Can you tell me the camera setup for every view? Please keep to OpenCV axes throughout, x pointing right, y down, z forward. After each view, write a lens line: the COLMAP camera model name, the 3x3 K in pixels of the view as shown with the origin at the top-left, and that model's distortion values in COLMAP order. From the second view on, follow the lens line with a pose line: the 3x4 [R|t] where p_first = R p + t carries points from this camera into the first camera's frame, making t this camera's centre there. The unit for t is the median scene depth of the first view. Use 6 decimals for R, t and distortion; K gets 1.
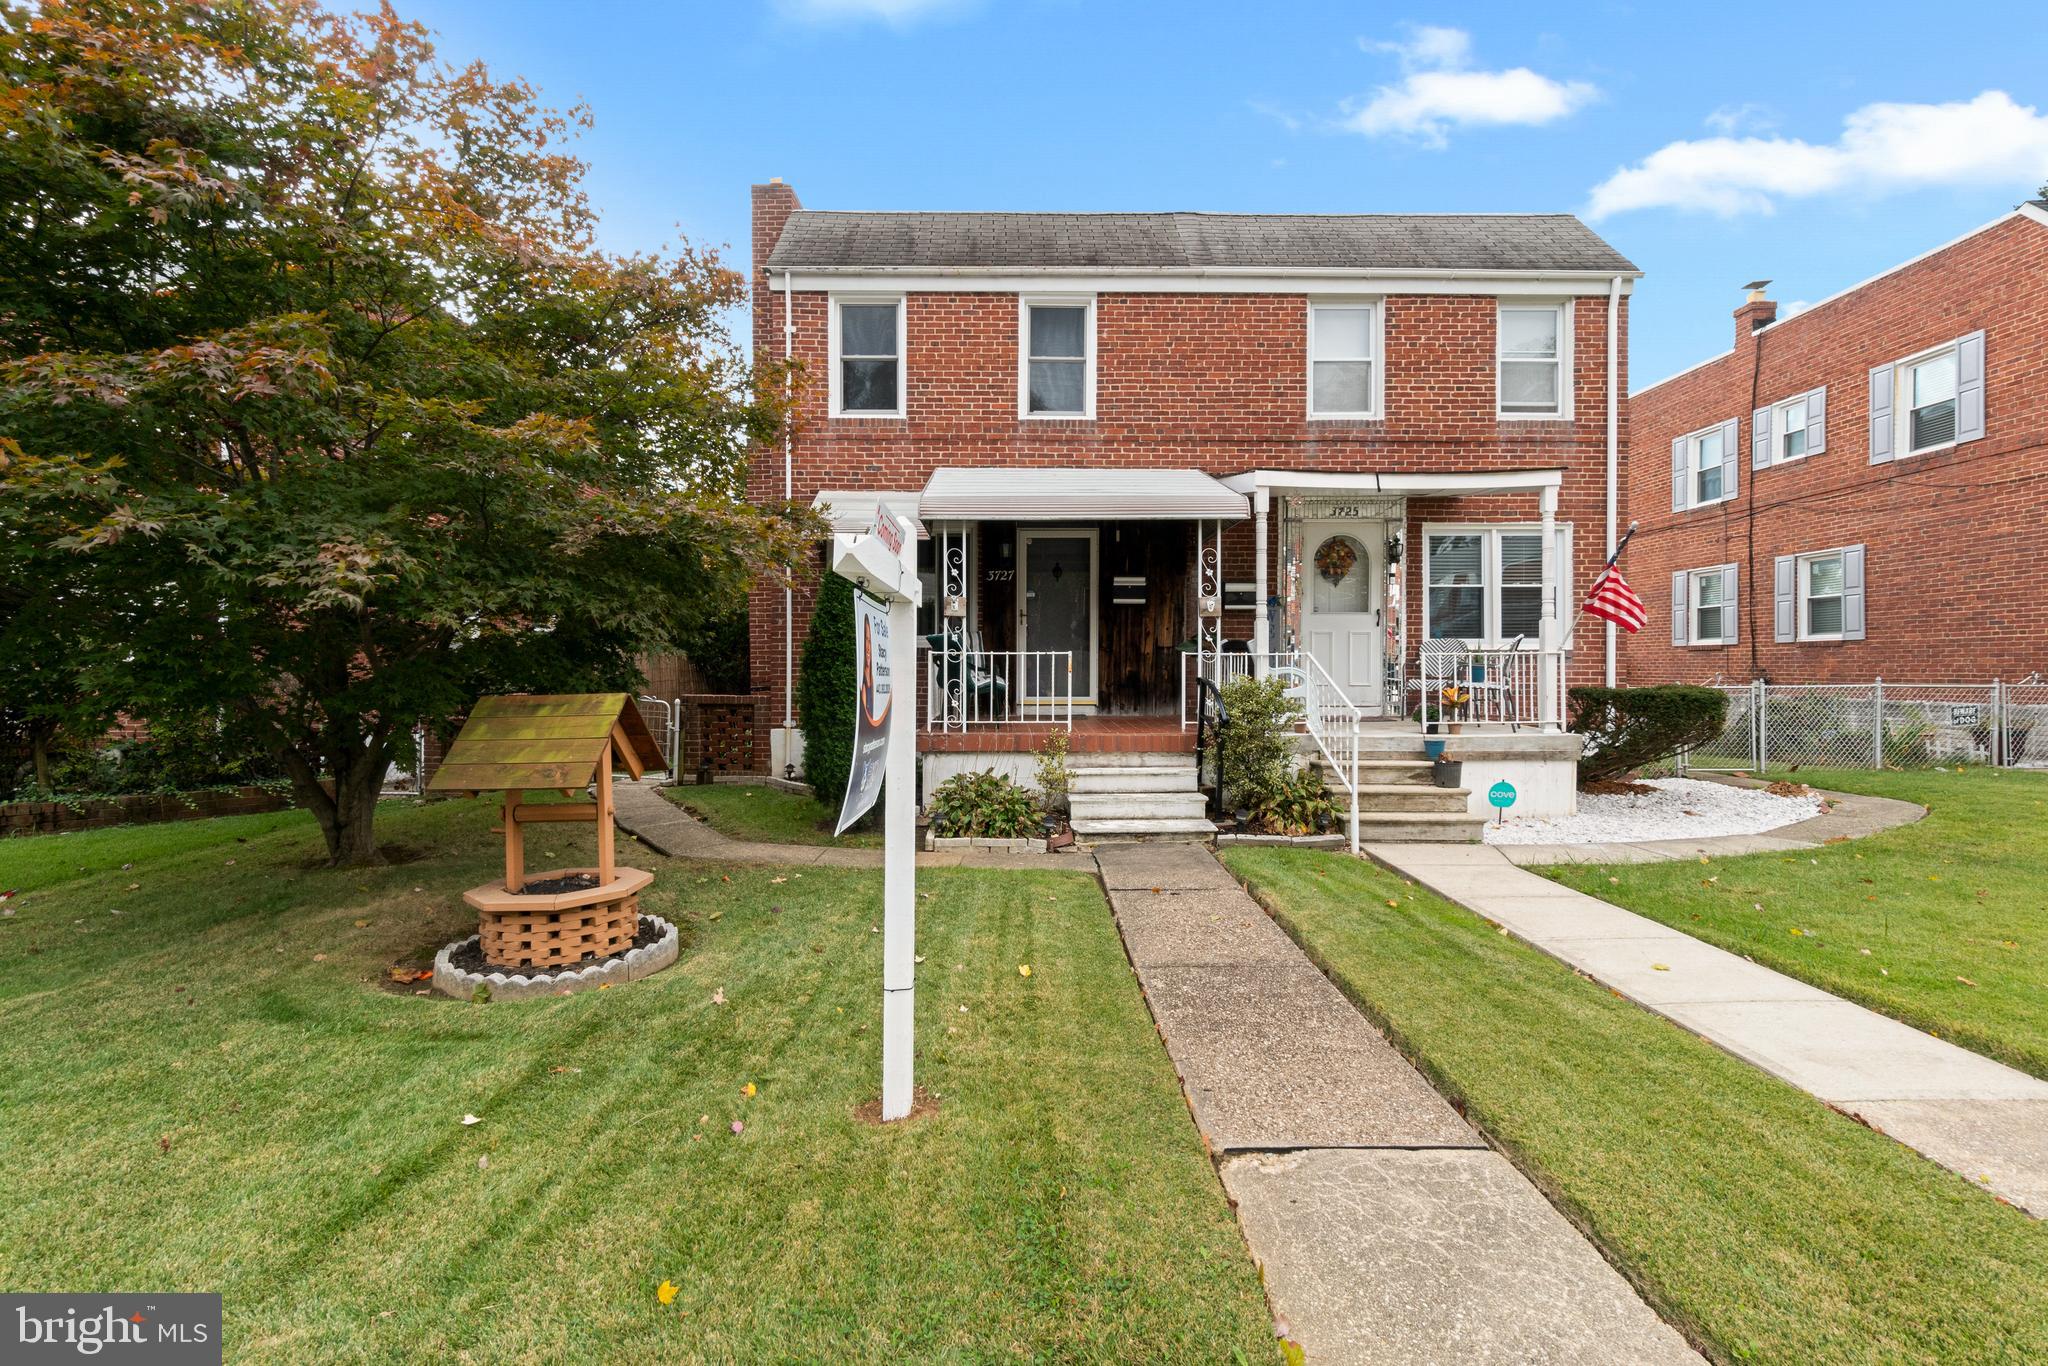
lens RADIAL K [[883.6, 0, 1029.8], [0, 883.6, 680.3], [0, 0, 1]] dist [-0.005980, 0.000656]
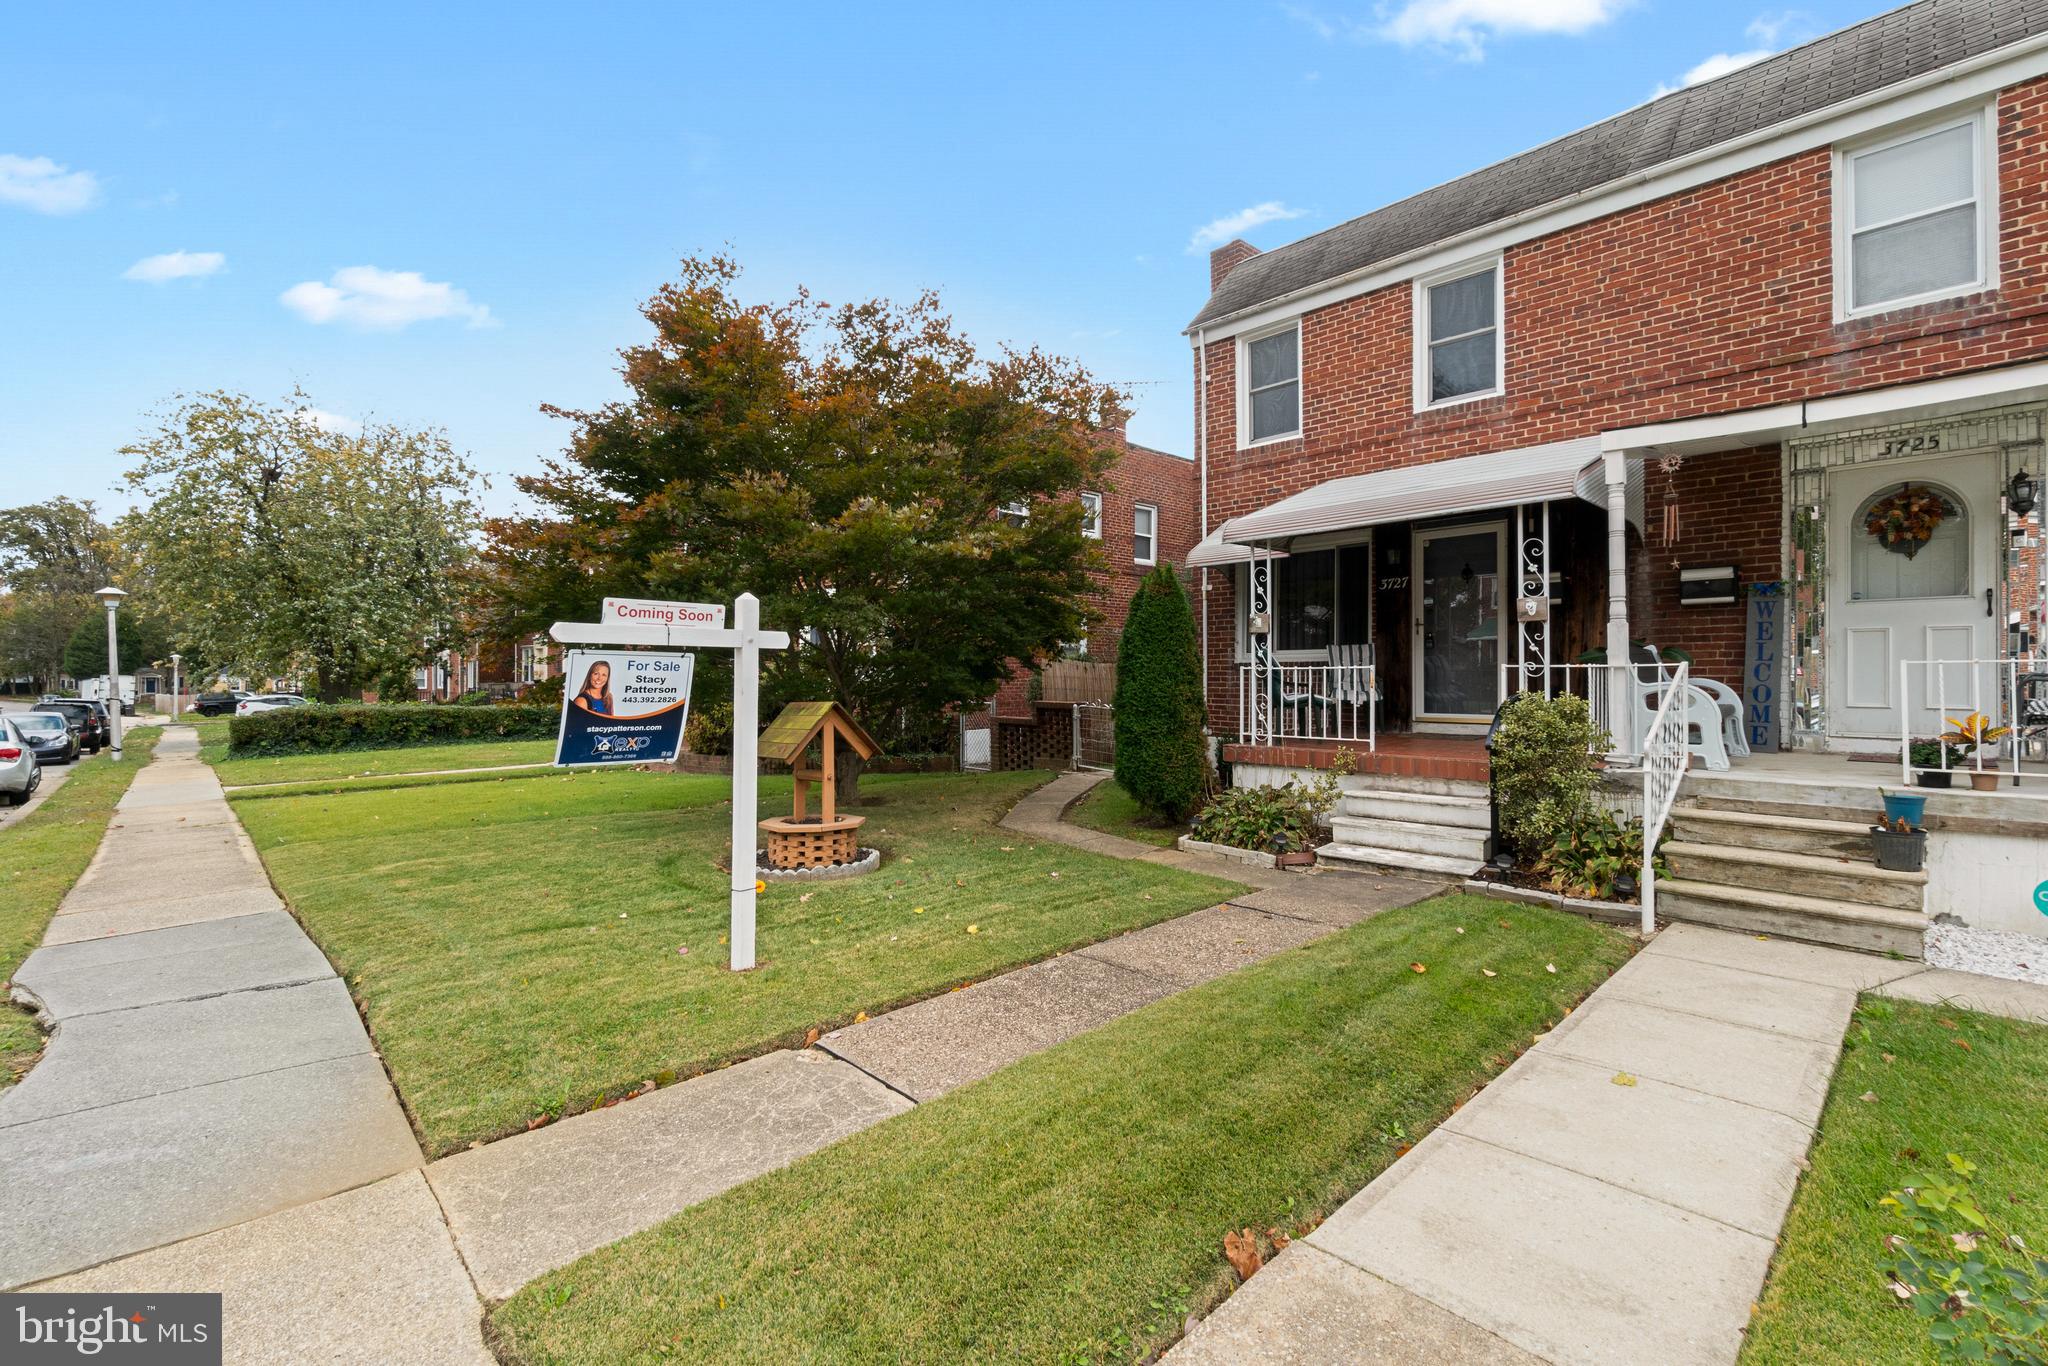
lens RADIAL K [[883.6, 0, 1041.4], [0, 883.6, 676.9], [0, 0, 1]] dist [-0.005980, 0.000656]
pose [[0.694818, -0.003470, -0.719178, 0.382148], [-0.006910, 0.999910, -0.011500, -0.005732], [0.719153, 0.012960, 0.694731, 0.078116]]
